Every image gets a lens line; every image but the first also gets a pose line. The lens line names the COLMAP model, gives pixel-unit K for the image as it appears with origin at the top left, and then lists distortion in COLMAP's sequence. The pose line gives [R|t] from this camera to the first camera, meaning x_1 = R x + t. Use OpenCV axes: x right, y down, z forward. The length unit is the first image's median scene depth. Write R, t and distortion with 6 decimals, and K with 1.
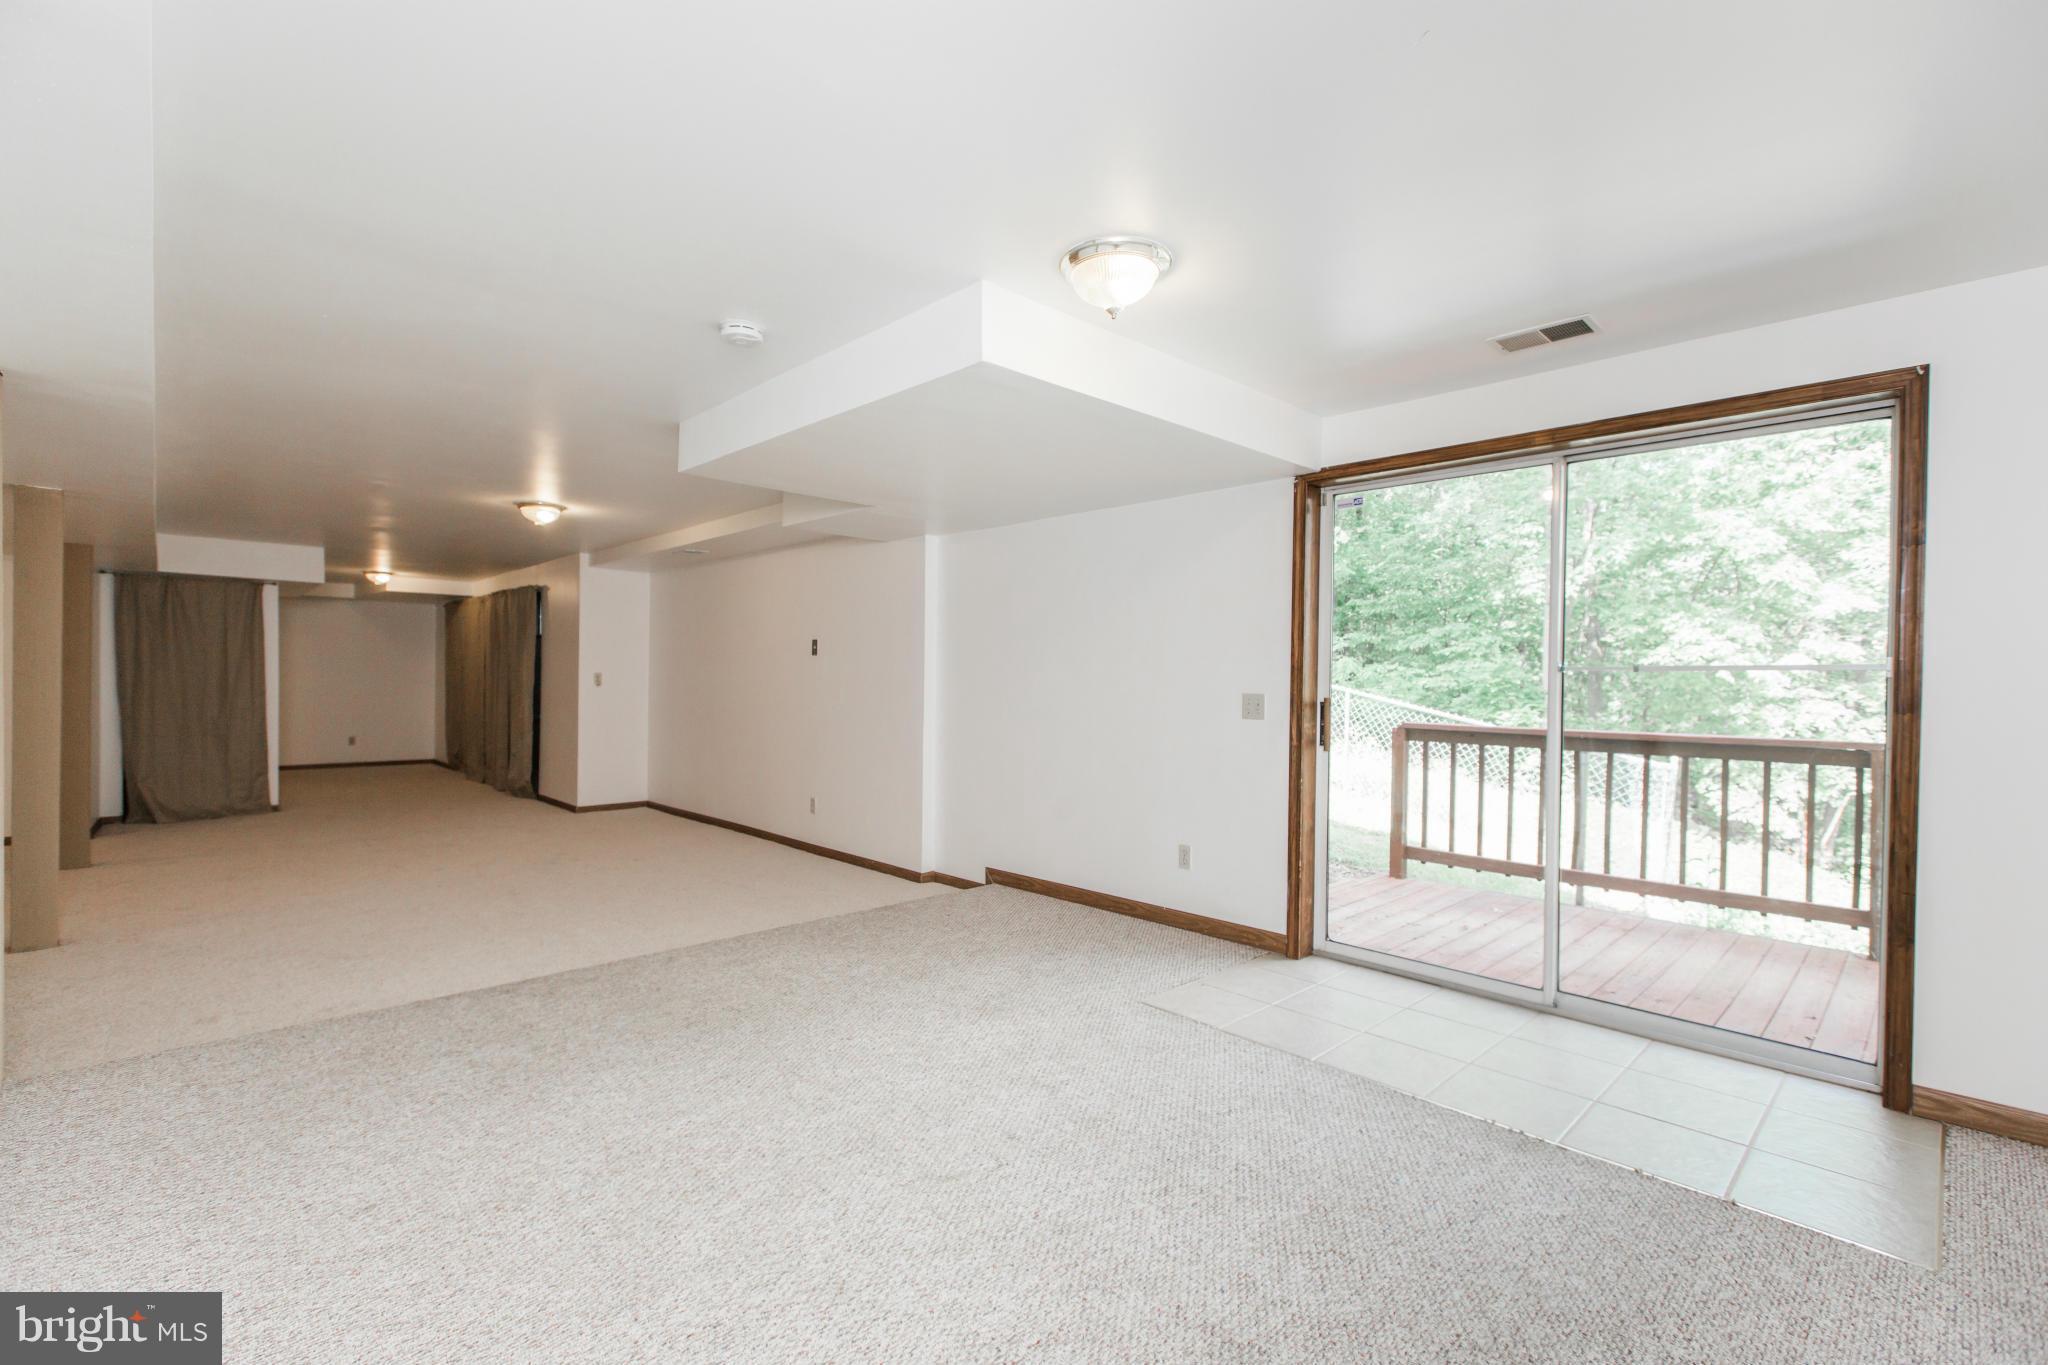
lens RADIAL K [[903.5, 0, 1024.0], [0, 903.5, 682.5], [0, 0, 1]] dist [0.000457, 0.000115]
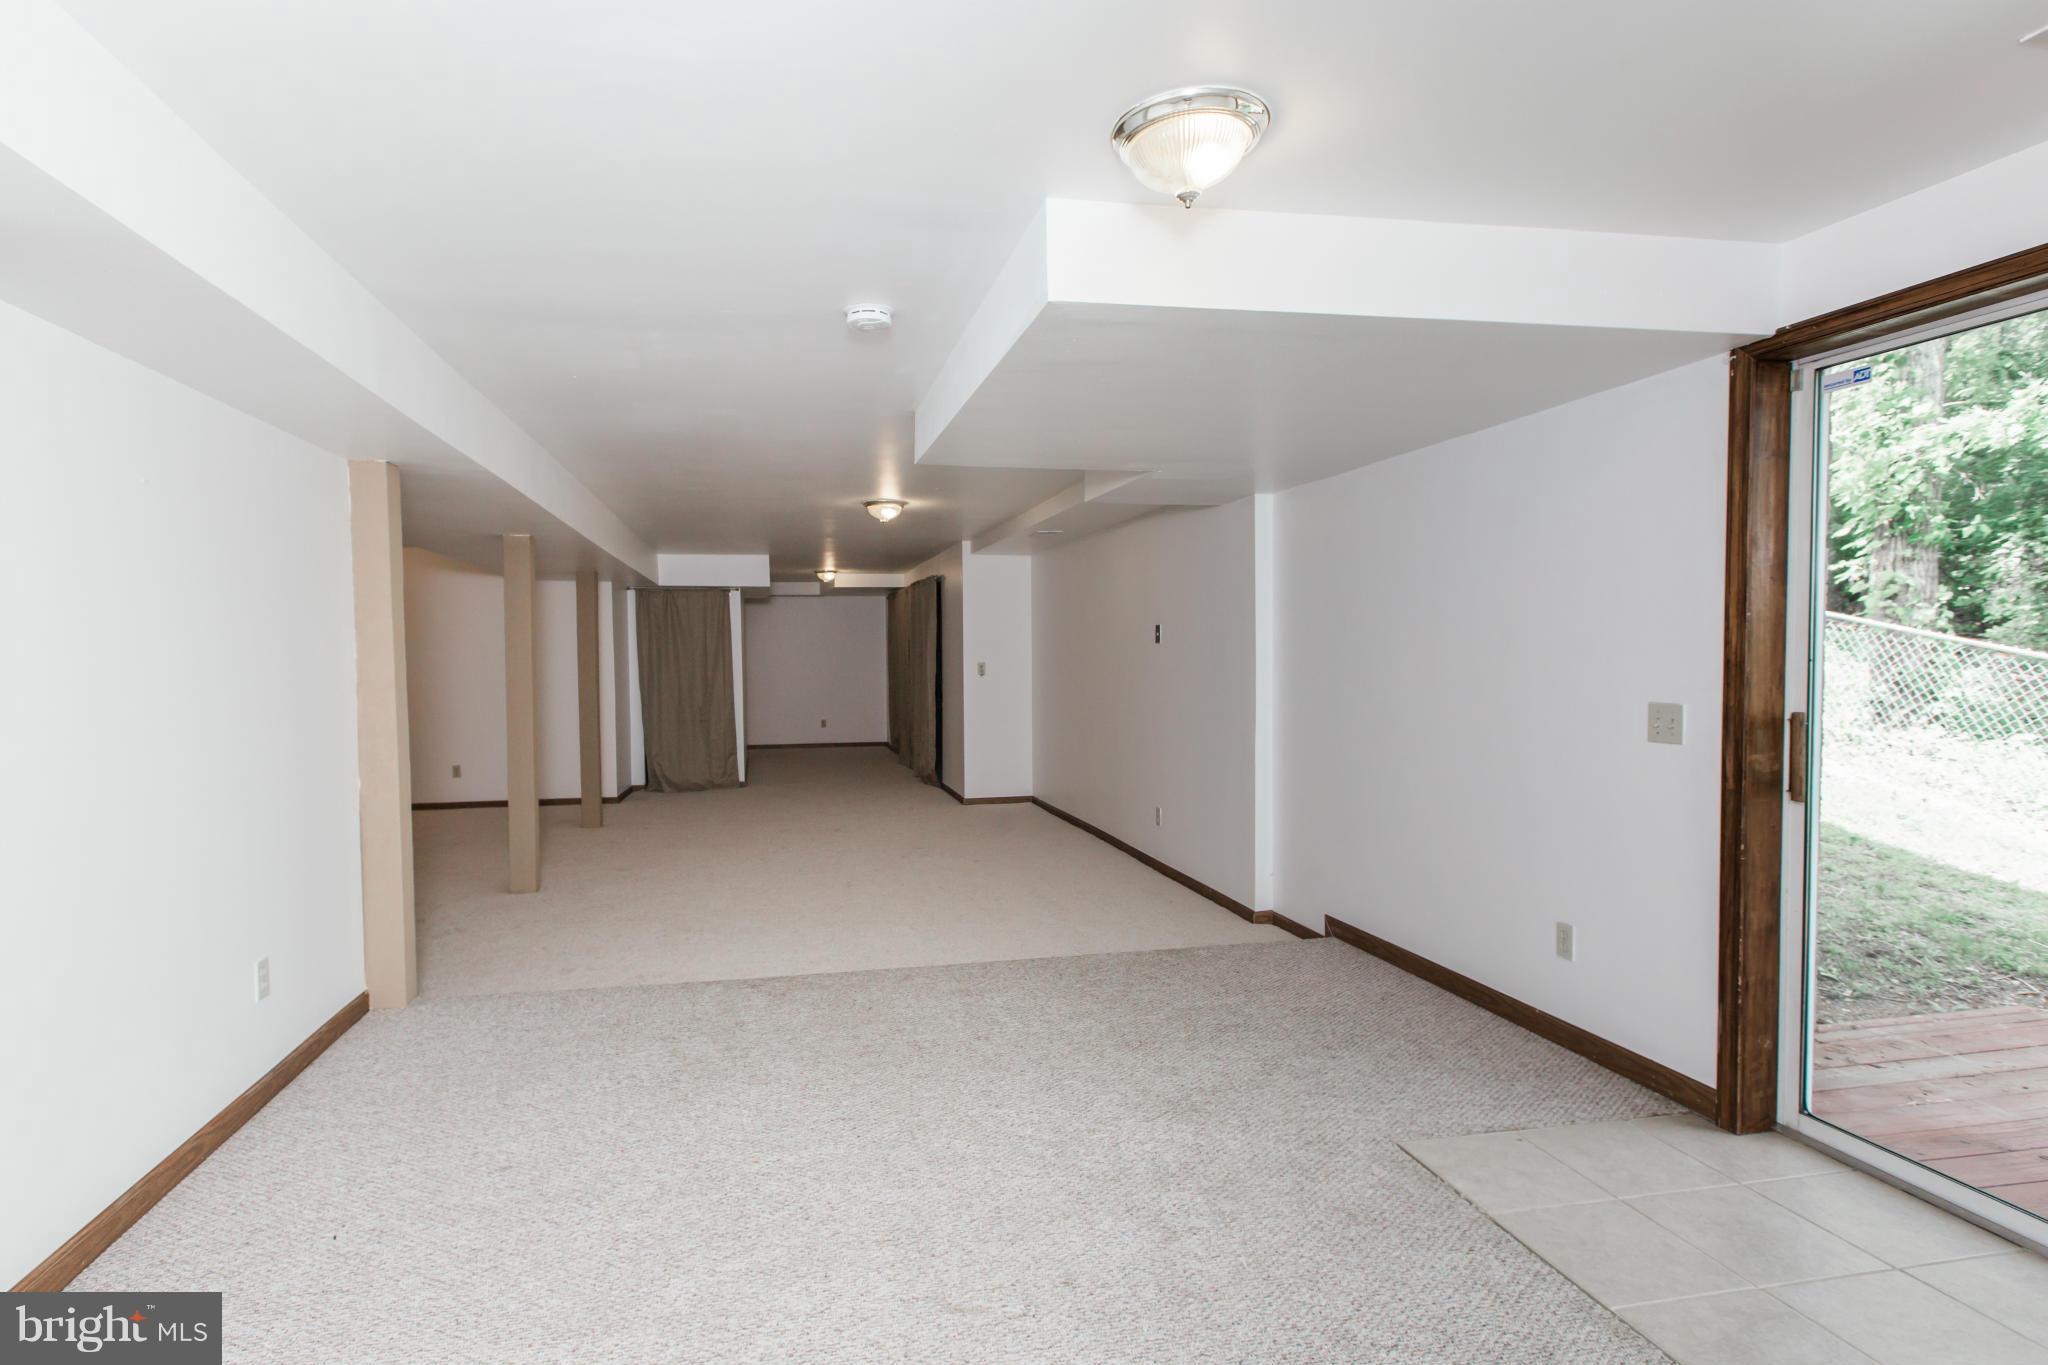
lens RADIAL K [[1032.2, 0, 1020.8], [0, 1032.2, 675.3], [0, 0, 1]] dist [0.001071, 0.000525]
pose [[0.835058, -0.003058, -0.550153, 0.277374], [0.017728, 0.999615, 0.021352, -0.031163], [0.549876, -0.027584, 0.834791, 0.143113]]
